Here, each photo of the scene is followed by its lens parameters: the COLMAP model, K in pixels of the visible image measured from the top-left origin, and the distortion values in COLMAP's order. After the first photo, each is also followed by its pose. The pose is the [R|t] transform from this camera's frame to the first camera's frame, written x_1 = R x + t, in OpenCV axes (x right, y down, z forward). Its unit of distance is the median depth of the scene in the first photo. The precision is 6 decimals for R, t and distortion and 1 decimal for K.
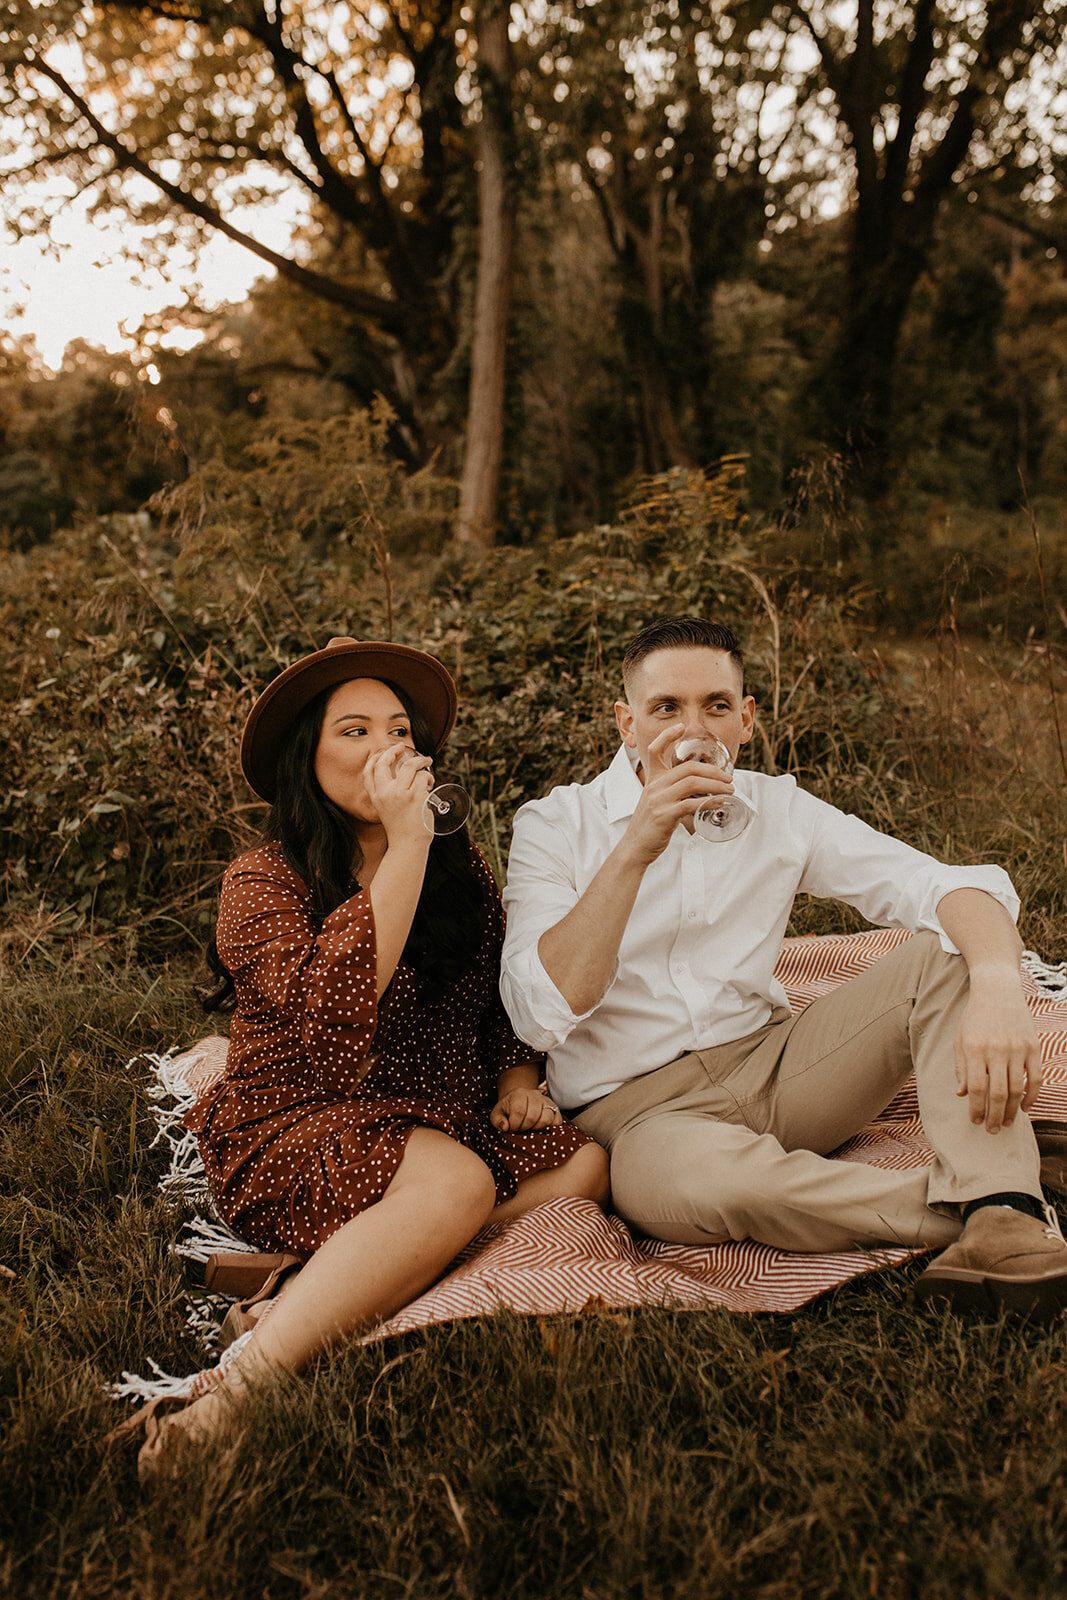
lens RADIAL K [[1503.3, 0, 528.1], [0, 1503.3, 802.4], [0, 0, 1]] dist [0.007495, 0.000000]
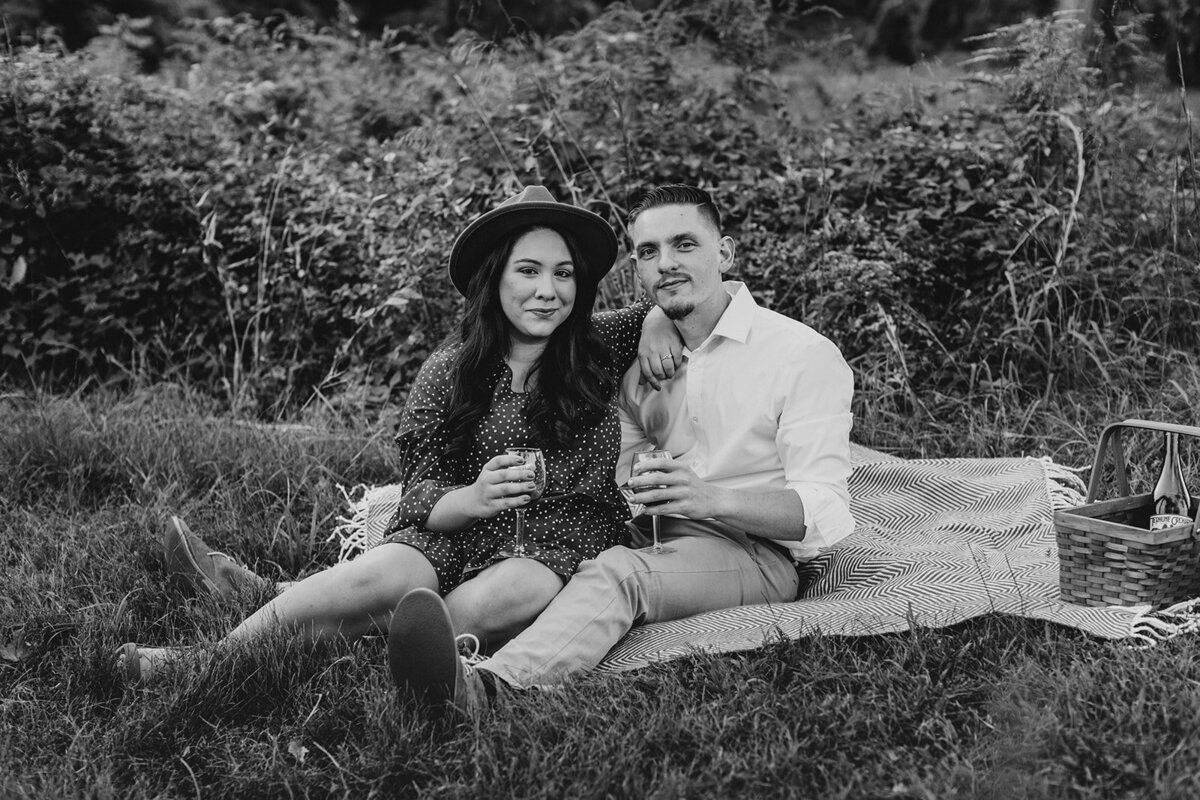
lens RADIAL K [[1787.0, 0, 628.4], [0, 1787.0, 427.9], [0, 0, 1]] dist [0.026139, 0.000000]
pose [[0.935818, 0.101094, -0.337676, 0.383601], [-0.086308, 0.994546, 0.058559, 0.004377], [0.341754, -0.025656, 0.939439, -0.309177]]
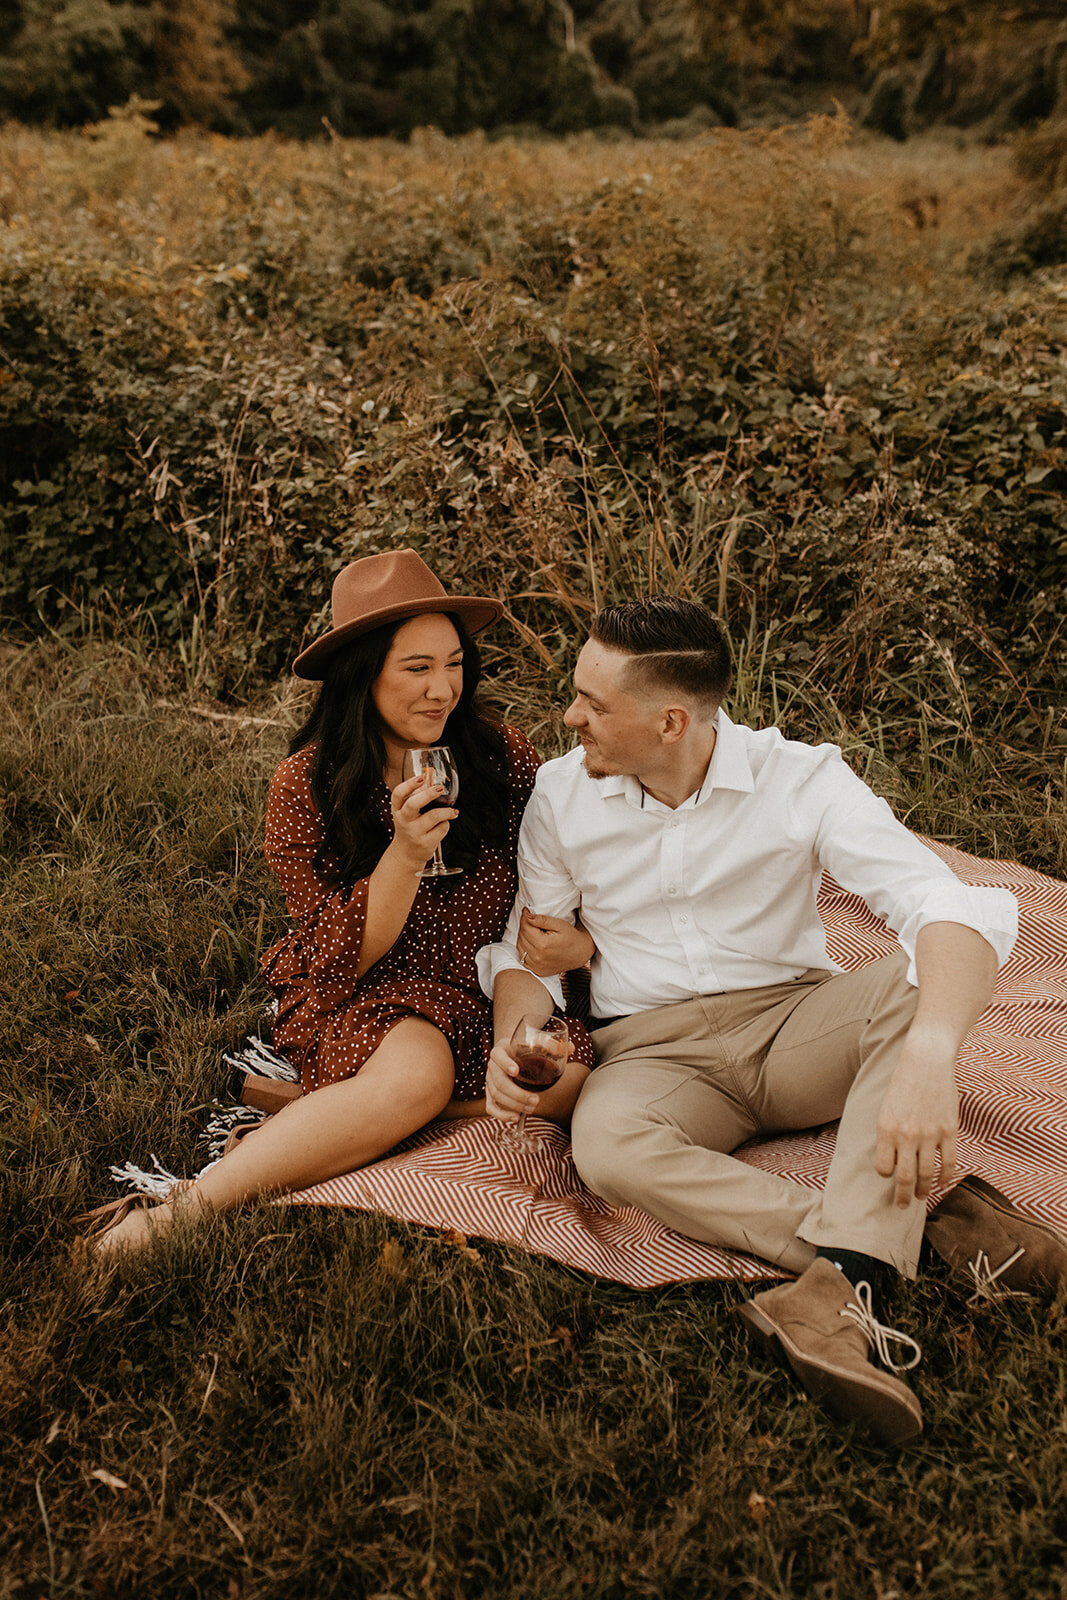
lens RADIAL K [[1598.5, 0, 527.4], [0, 1598.5, 777.4], [0, 0, 1]] dist [-0.000394, 0.000000]
pose [[0.912995, 0.206535, -0.351829, 0.229200], [-0.120376, 0.960370, 0.251392, -0.158538], [0.389807, -0.187168, 0.901675, -0.002904]]
